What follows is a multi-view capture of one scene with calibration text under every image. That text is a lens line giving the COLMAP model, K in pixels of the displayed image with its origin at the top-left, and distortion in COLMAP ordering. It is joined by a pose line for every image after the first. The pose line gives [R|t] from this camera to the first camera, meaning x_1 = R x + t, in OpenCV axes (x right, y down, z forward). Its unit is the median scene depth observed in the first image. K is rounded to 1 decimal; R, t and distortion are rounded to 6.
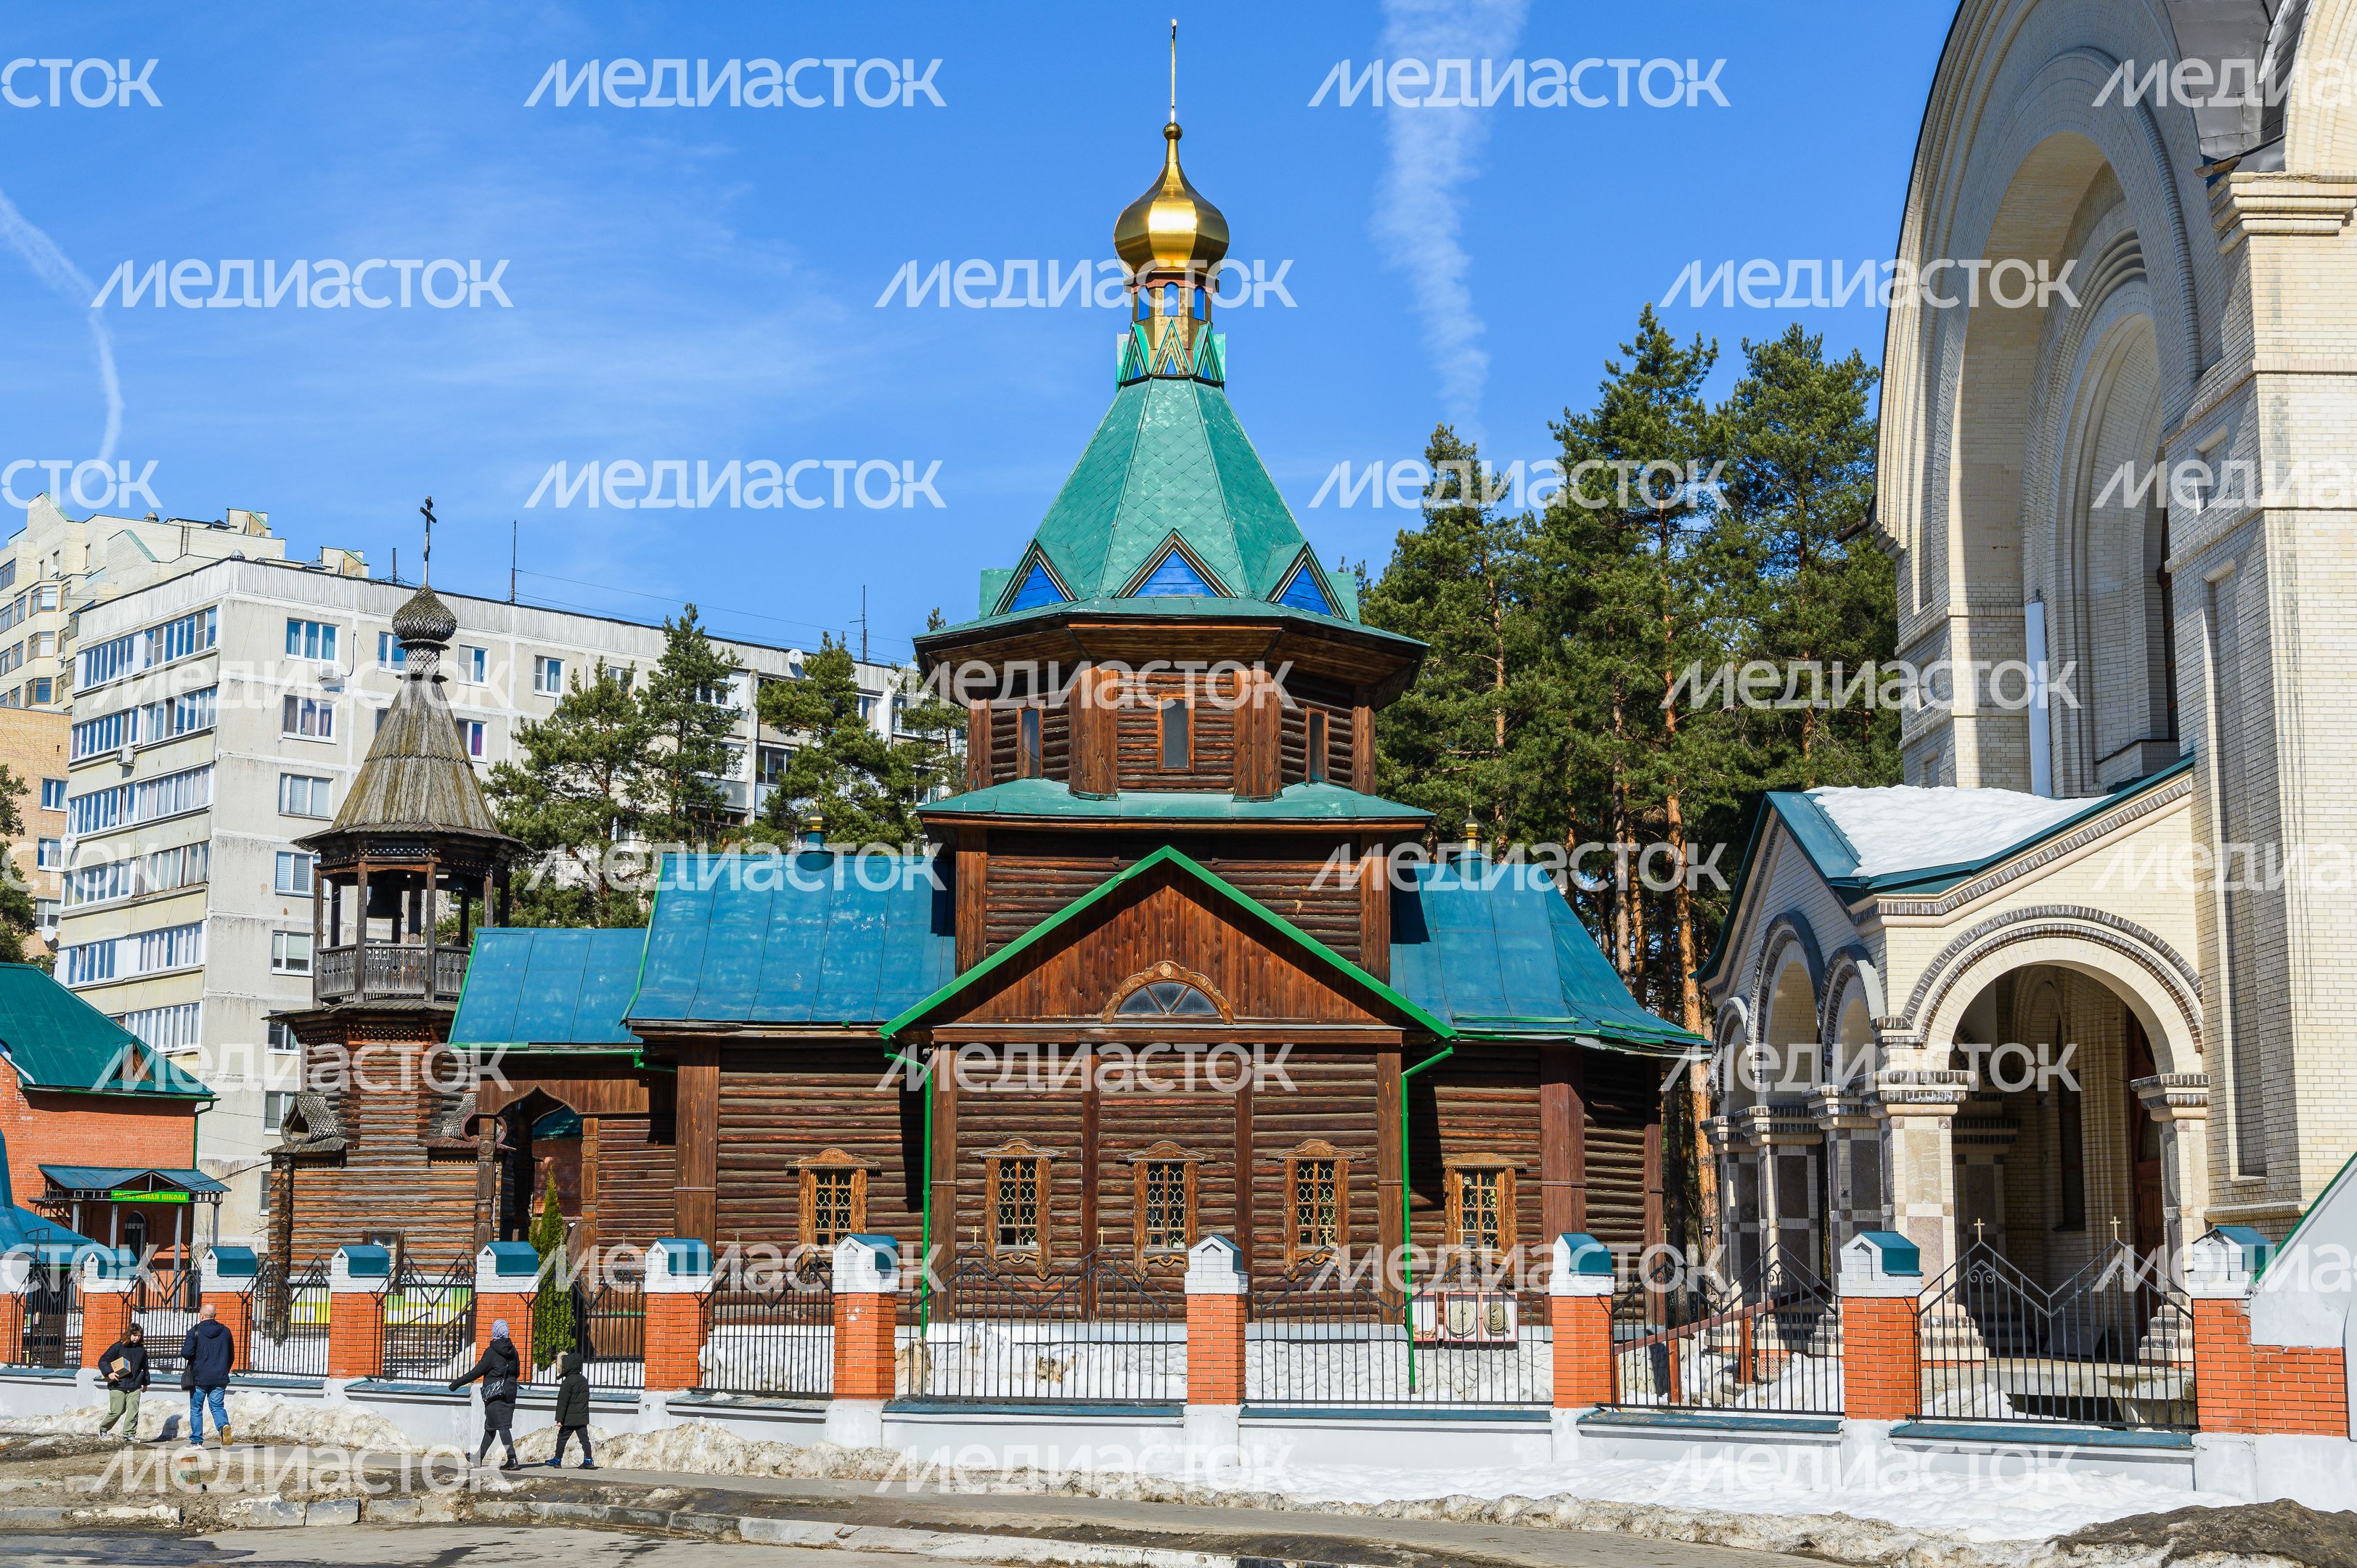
lens RADIAL K [[3091.8, 0, 1178.5], [0, 3091.8, 784.0], [0, 0, 1]] dist [0.013322, 0.058575]
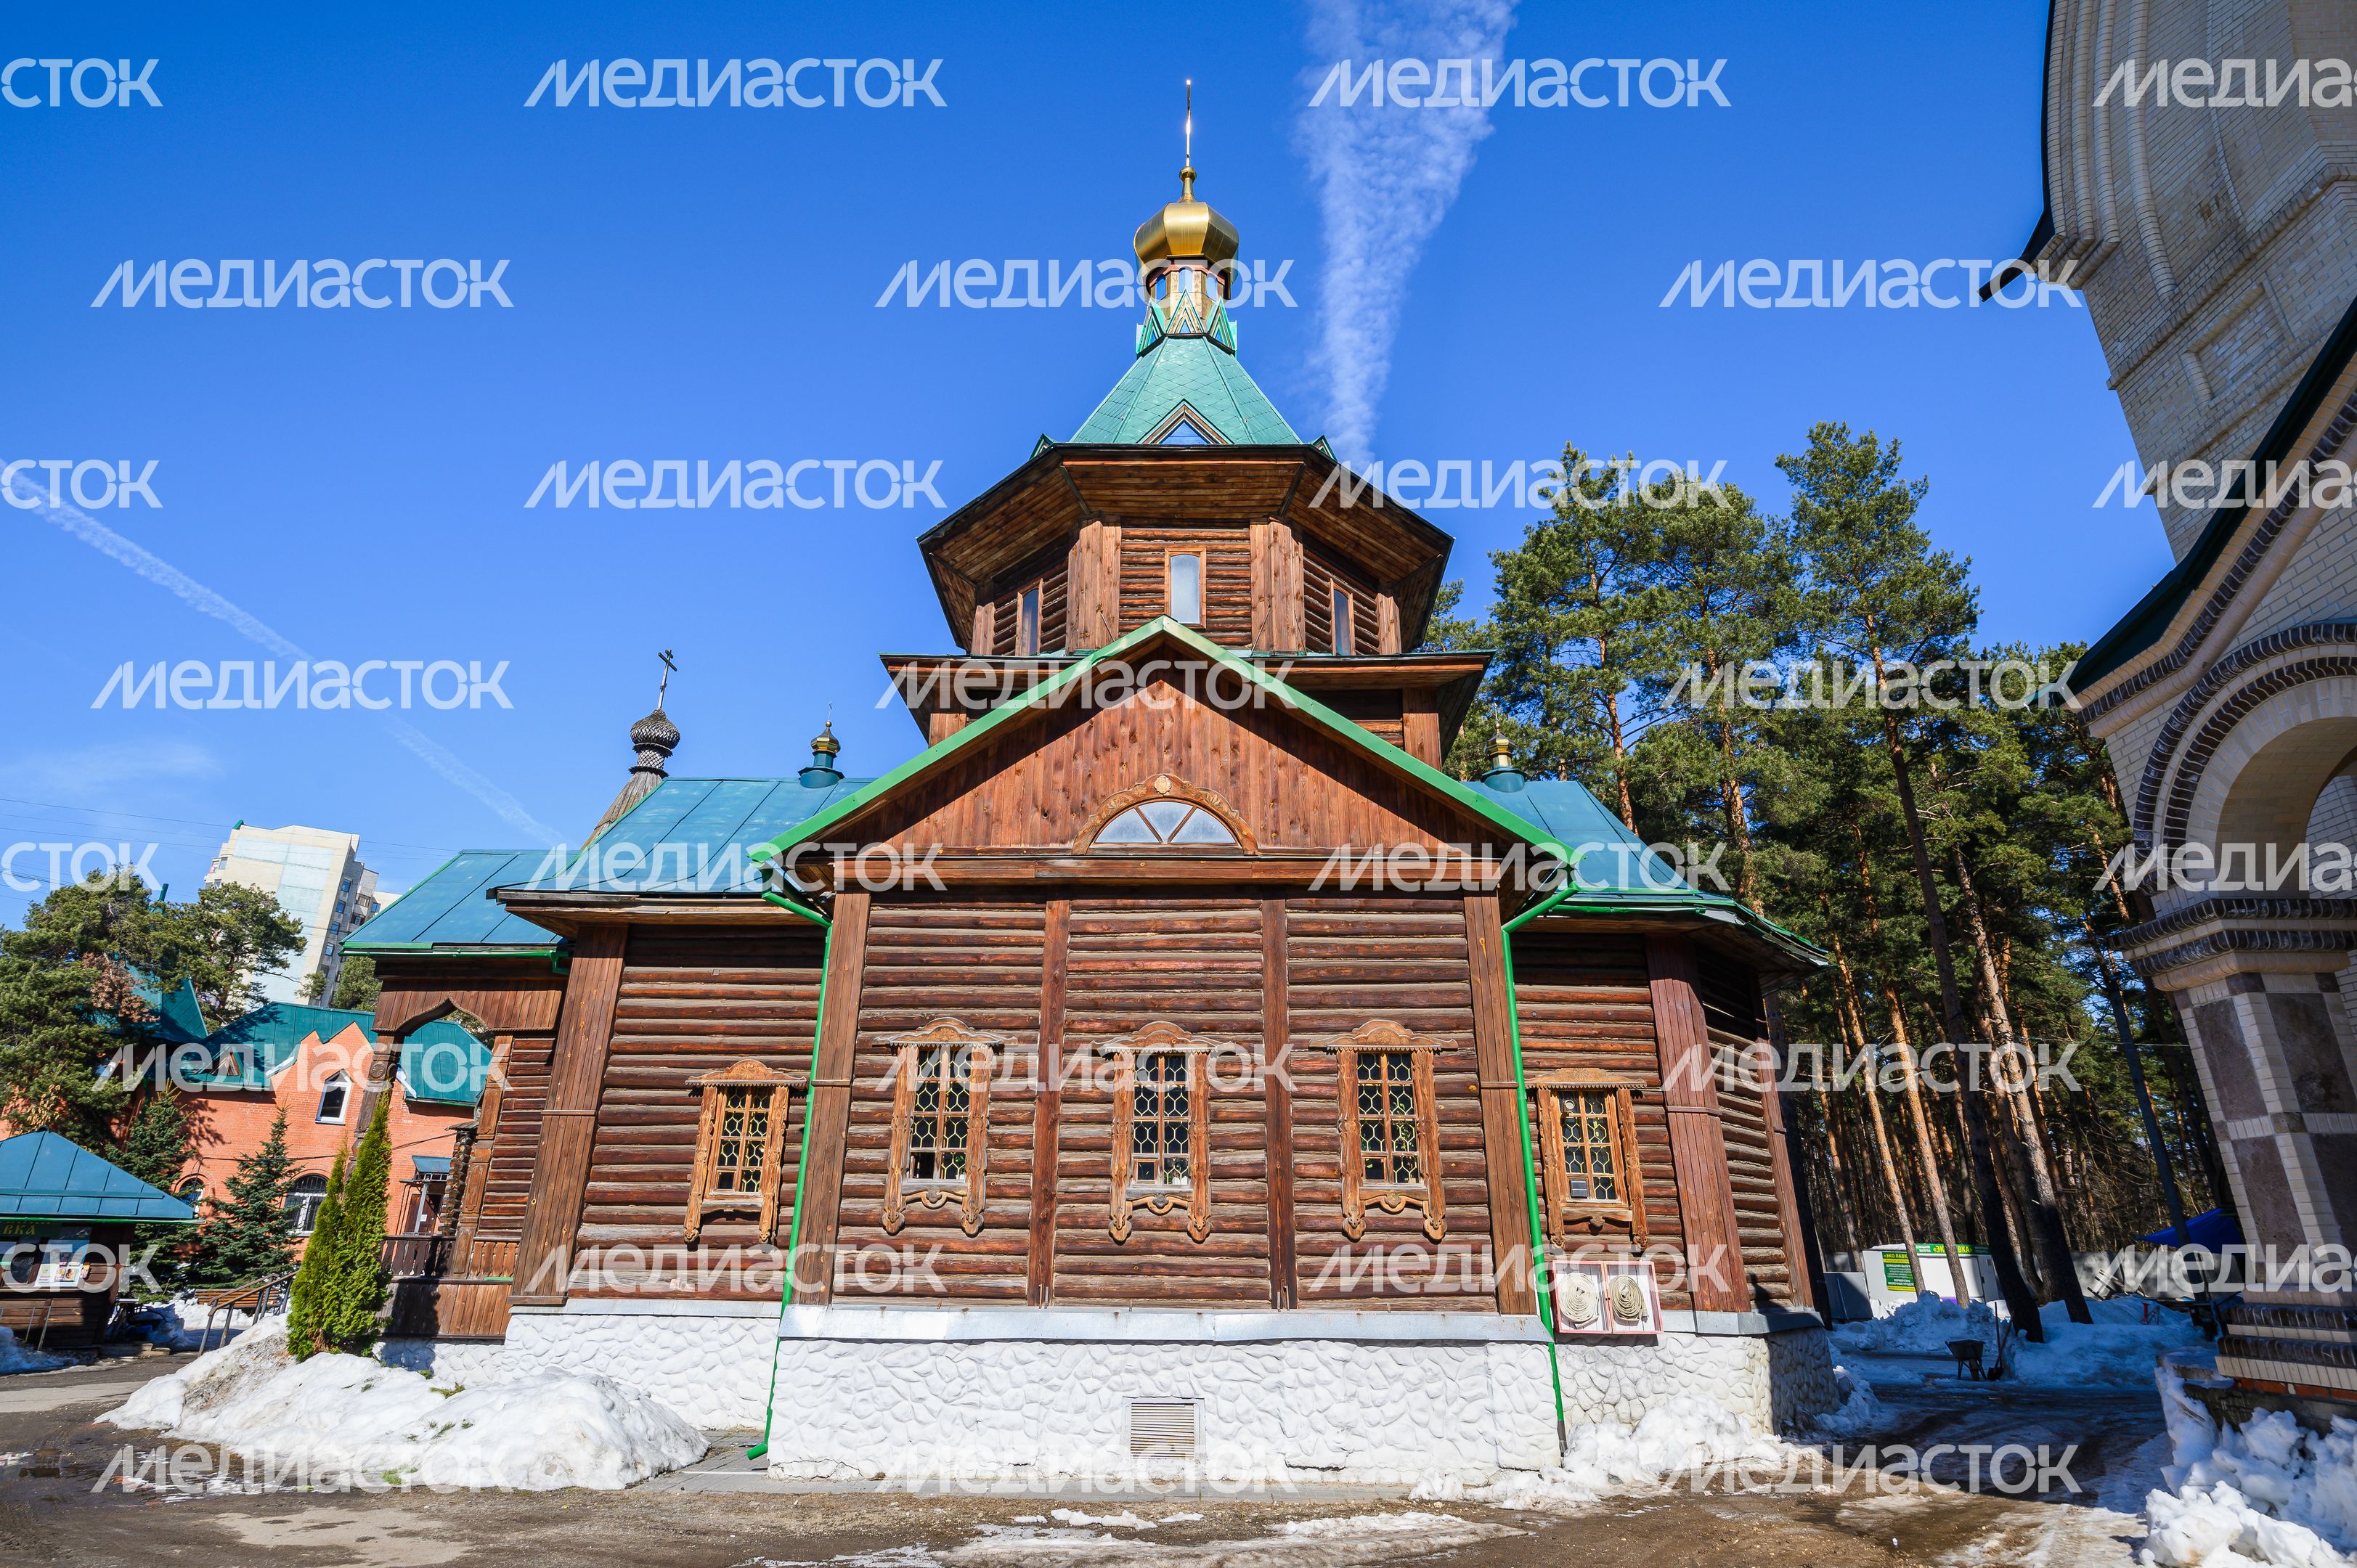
lens RADIAL K [[1288.1, 0, 1154.6], [0, 1288.1, 748.9], [0, 0, 1]] dist [0.002700, -0.000404]
pose [[0.998603, -0.011288, -0.051622, 0.009240], [0.000106, 0.977344, -0.211656, 0.110649], [0.052841, 0.211355, 0.975980, 0.672879]]
